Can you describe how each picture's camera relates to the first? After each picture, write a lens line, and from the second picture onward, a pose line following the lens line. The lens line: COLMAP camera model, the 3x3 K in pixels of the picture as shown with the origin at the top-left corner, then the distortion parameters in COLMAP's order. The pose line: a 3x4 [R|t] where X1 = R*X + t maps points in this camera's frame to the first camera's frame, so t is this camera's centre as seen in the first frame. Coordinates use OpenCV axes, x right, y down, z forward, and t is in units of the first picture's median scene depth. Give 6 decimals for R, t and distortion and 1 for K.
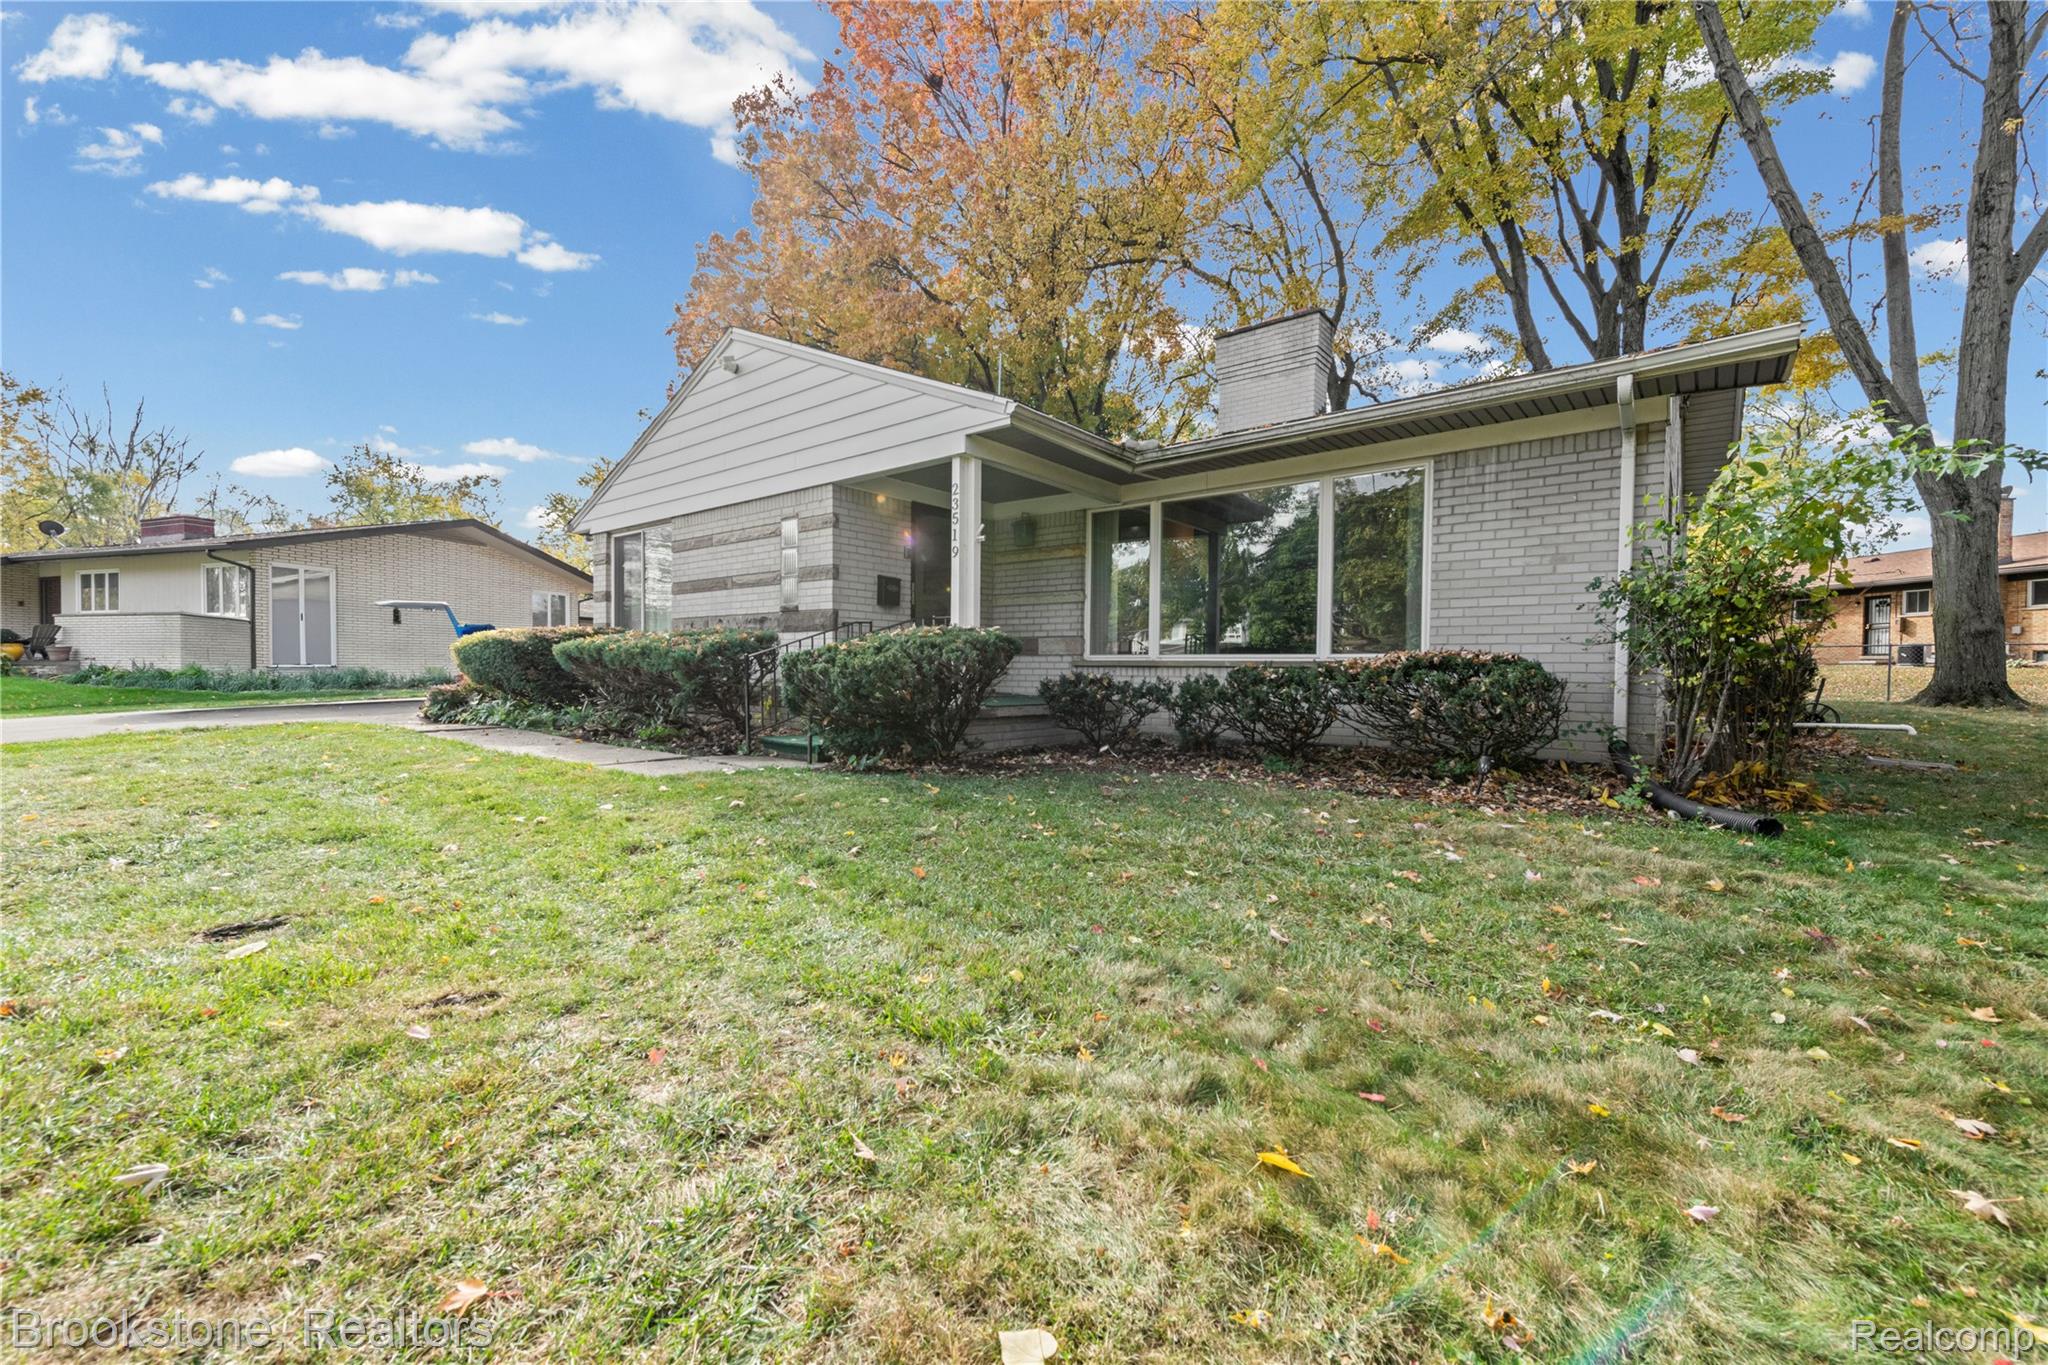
lens RADIAL K [[818.9, 0, 1022.8], [0, 818.9, 670.1], [0, 0, 1]] dist [0.014789, -0.001109]
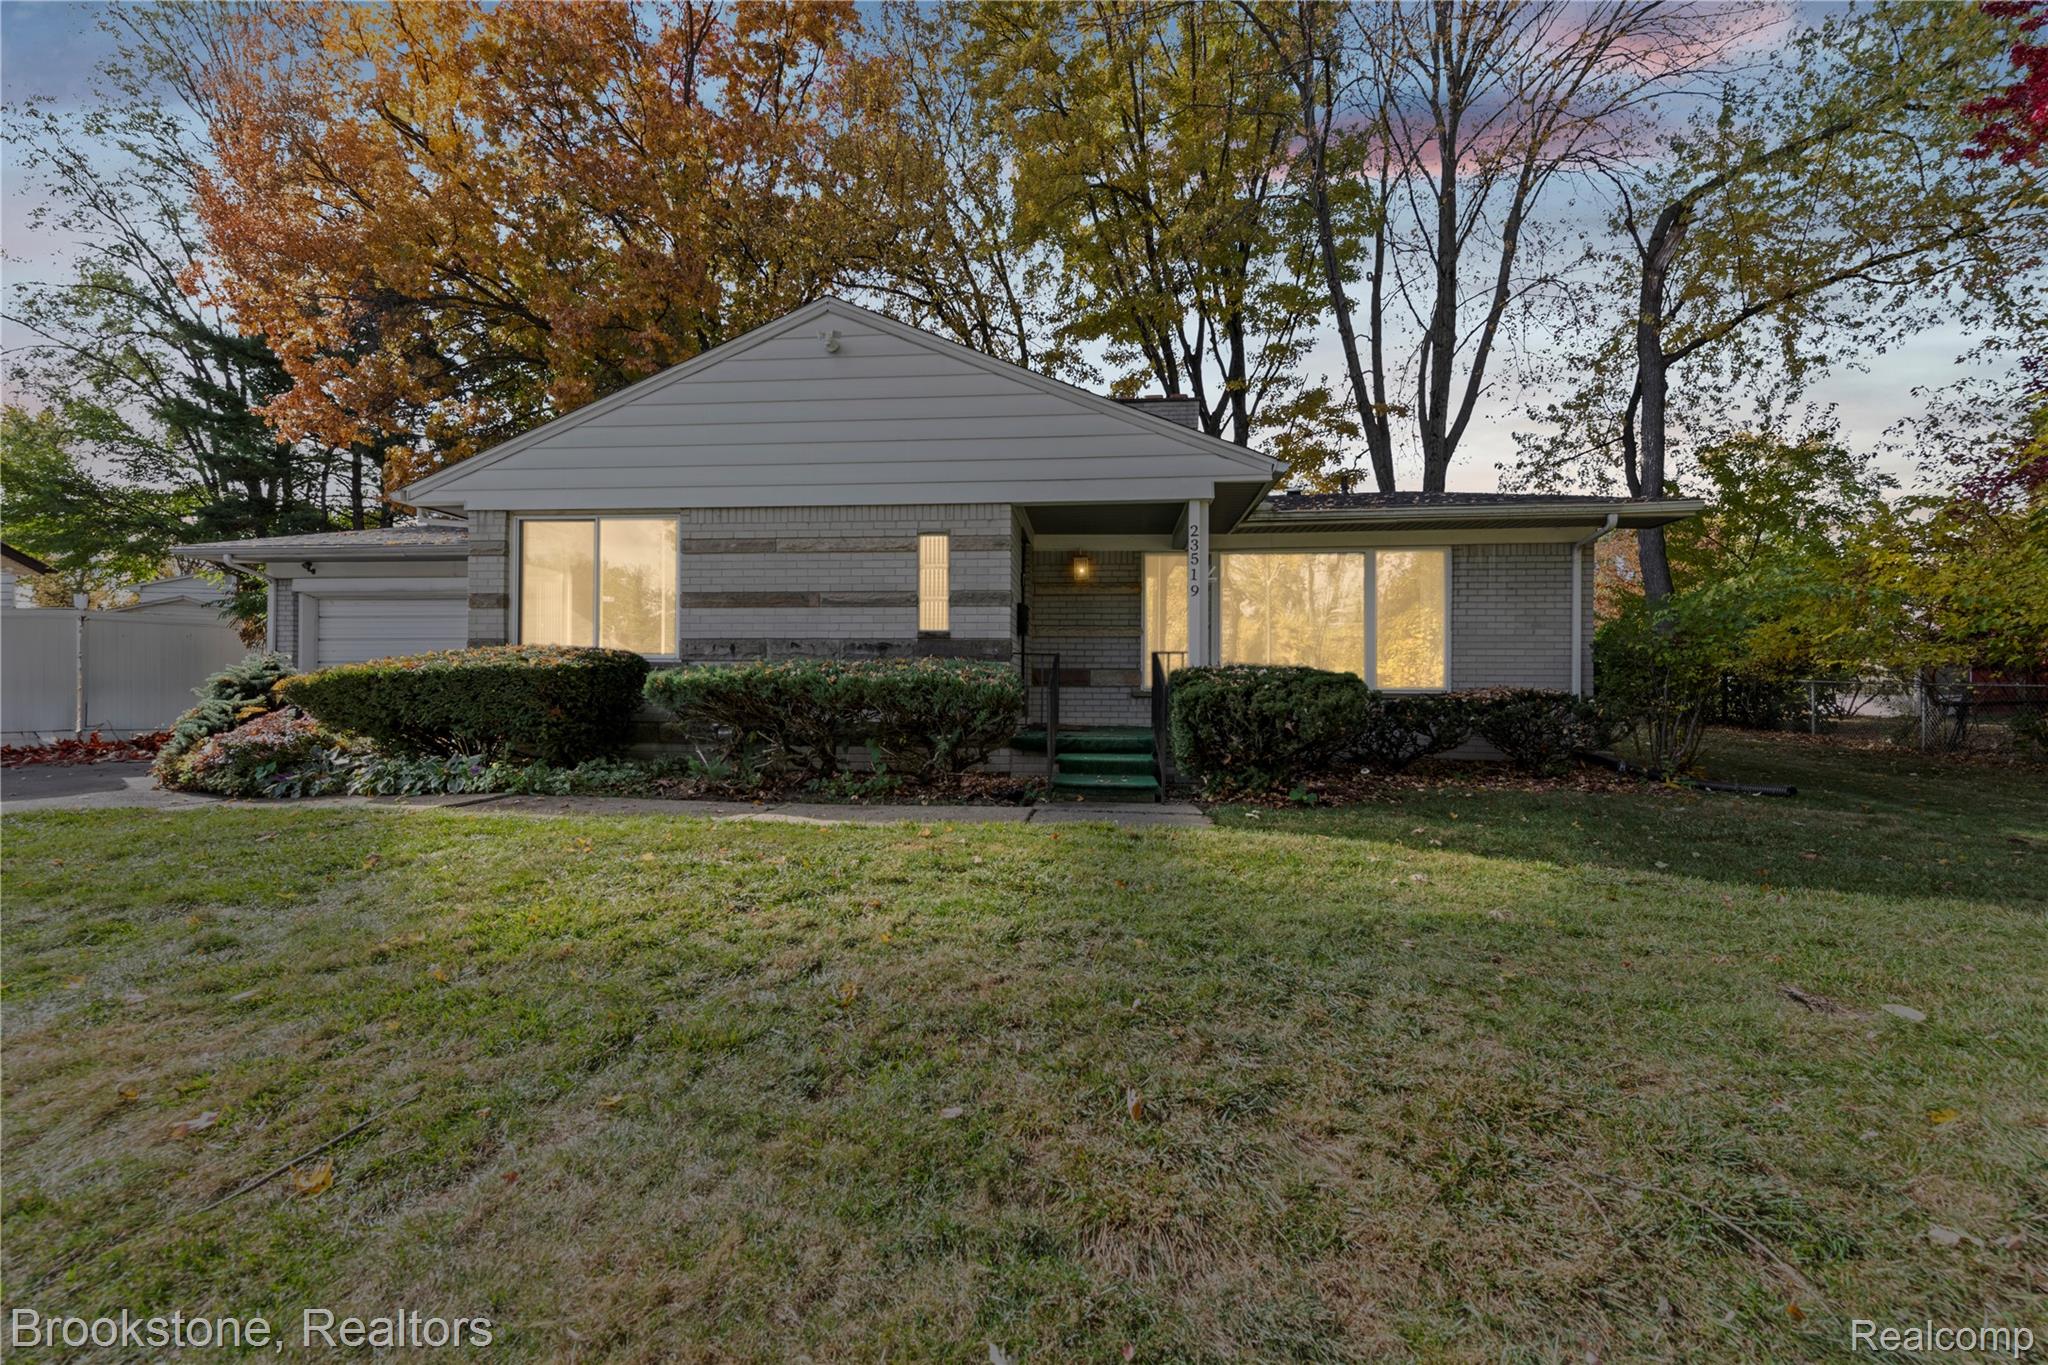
lens RADIAL K [[818.9, 0, 1026.8], [0, 818.9, 695.3], [0, 0, 1]] dist [0.014789, -0.001109]
pose [[0.822630, -0.009011, 0.568506, -0.747108], [0.007745, 0.999959, 0.004643, -0.012451], [-0.568524, 0.000584, 0.822666, 0.217378]]
